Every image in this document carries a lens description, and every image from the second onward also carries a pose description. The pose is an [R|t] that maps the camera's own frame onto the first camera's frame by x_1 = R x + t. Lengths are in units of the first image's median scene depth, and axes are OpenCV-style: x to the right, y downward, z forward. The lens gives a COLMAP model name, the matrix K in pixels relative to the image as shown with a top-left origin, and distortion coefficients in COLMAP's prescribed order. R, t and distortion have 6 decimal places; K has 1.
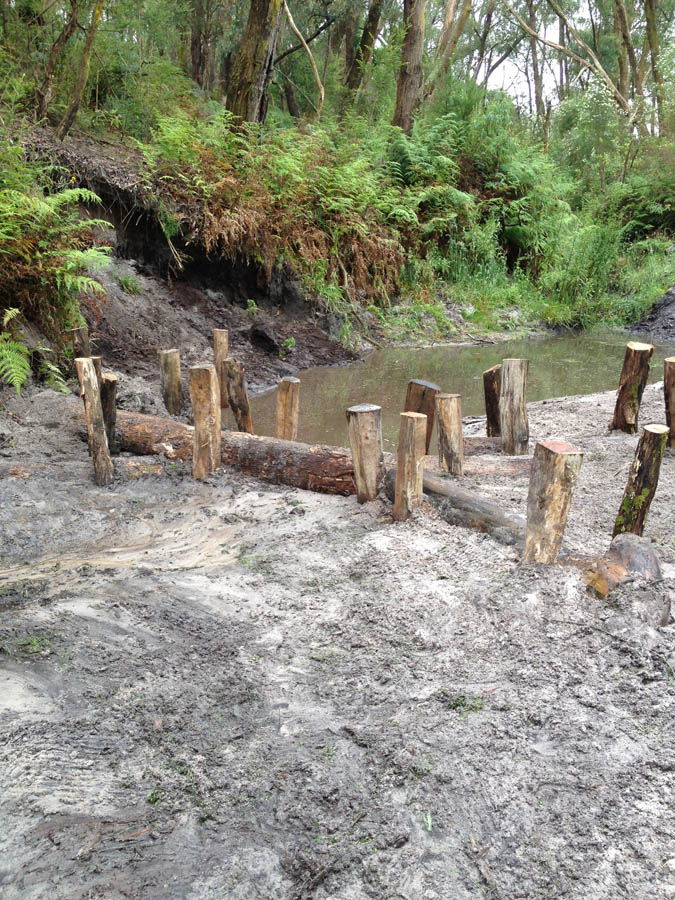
lens RADIAL K [[824.7, 0, 338.0], [0, 824.7, 448.5], [0, 0, 1]] dist [0.042872, 0.000000]
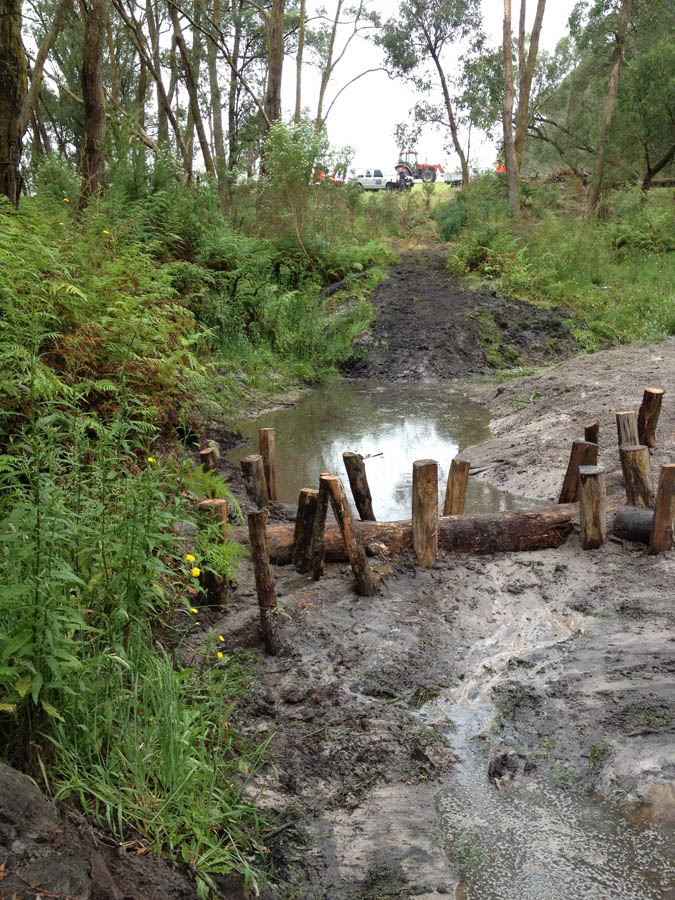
lens RADIAL K [[824.7, 0, 338.0], [0, 824.7, 451.3], [0, 0, 1]] dist [0.042872, 0.000000]
pose [[0.816129, -0.172659, 0.551473, -0.832983], [0.202244, 0.979308, 0.007307, -0.141638], [-0.541324, 0.105569, 0.834161, 0.164586]]
